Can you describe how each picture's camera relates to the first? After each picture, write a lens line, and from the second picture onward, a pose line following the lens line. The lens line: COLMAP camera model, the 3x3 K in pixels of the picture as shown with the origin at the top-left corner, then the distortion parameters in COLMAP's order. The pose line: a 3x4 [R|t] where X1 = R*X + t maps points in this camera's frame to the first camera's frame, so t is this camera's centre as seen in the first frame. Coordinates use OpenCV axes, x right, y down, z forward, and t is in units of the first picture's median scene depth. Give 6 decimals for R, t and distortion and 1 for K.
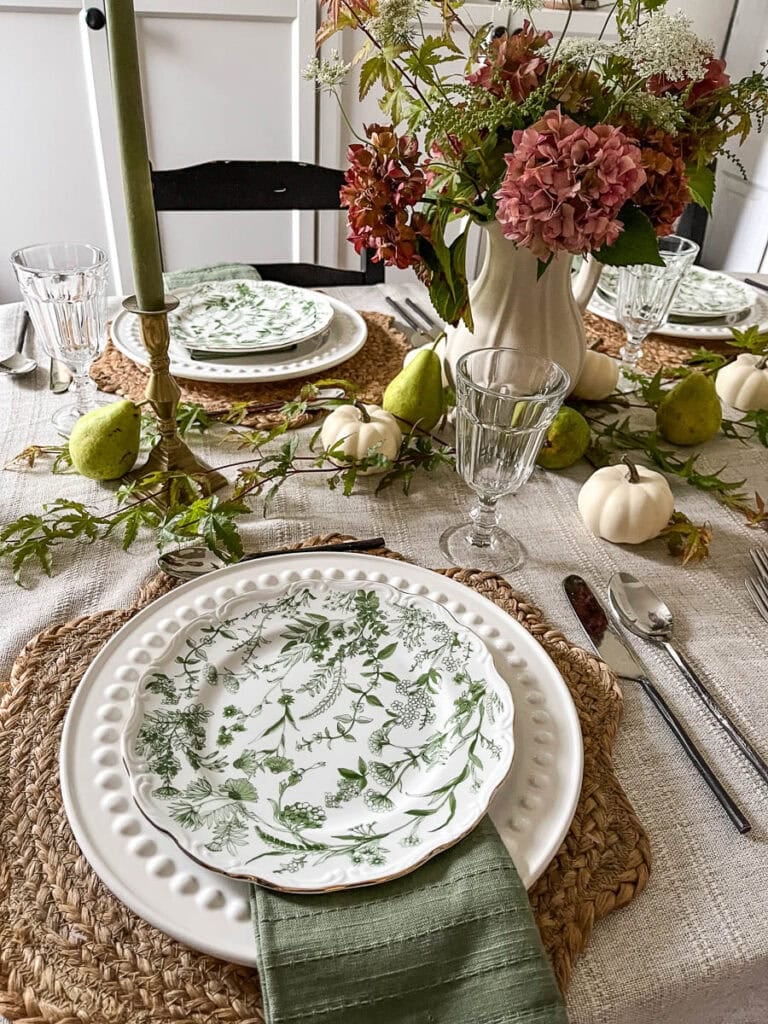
lens RADIAL K [[769.0, 0, 385.3], [0, 769.0, 528.6], [0, 0, 1]] dist [0.069545, -0.105451]
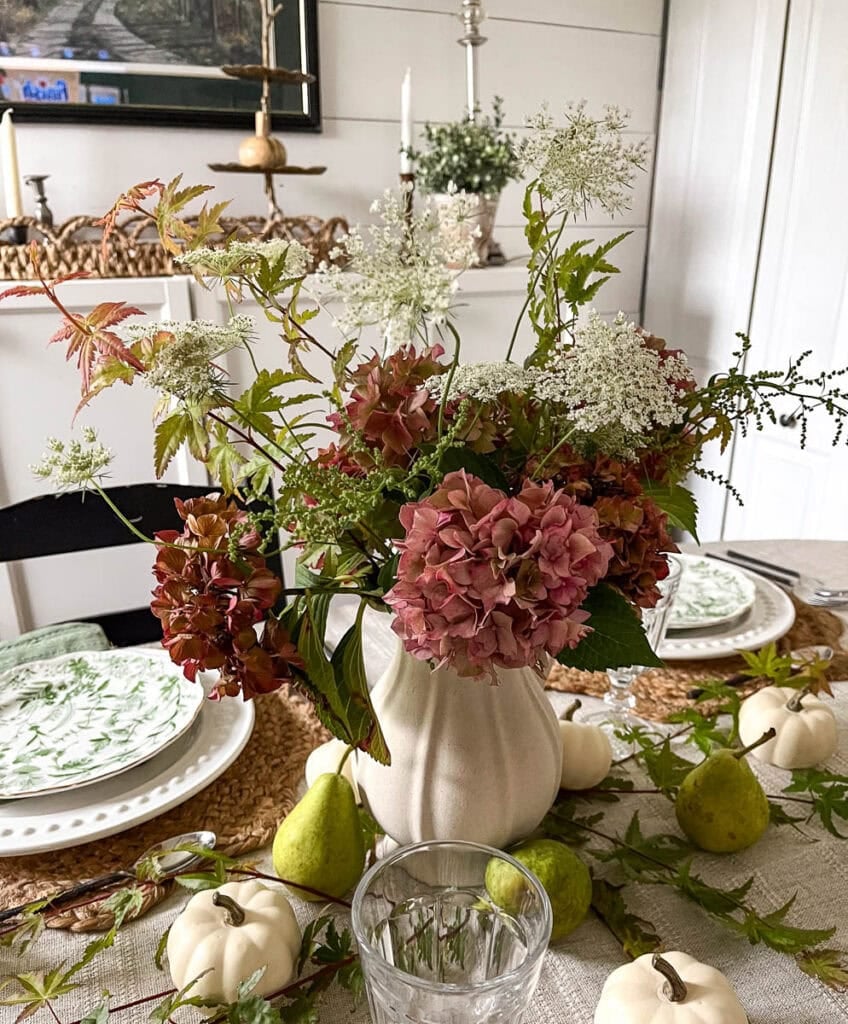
lens RADIAL K [[850.9, 0, 429.0], [0, 850.9, 588.6], [0, 0, 1]] dist [0.052296, -0.085858]
pose [[0.988122, -0.112809, 0.104350, 0.087681], [0.133080, 0.967726, -0.213998, -0.237909], [-0.076841, 0.225343, 0.971244, 0.270450]]
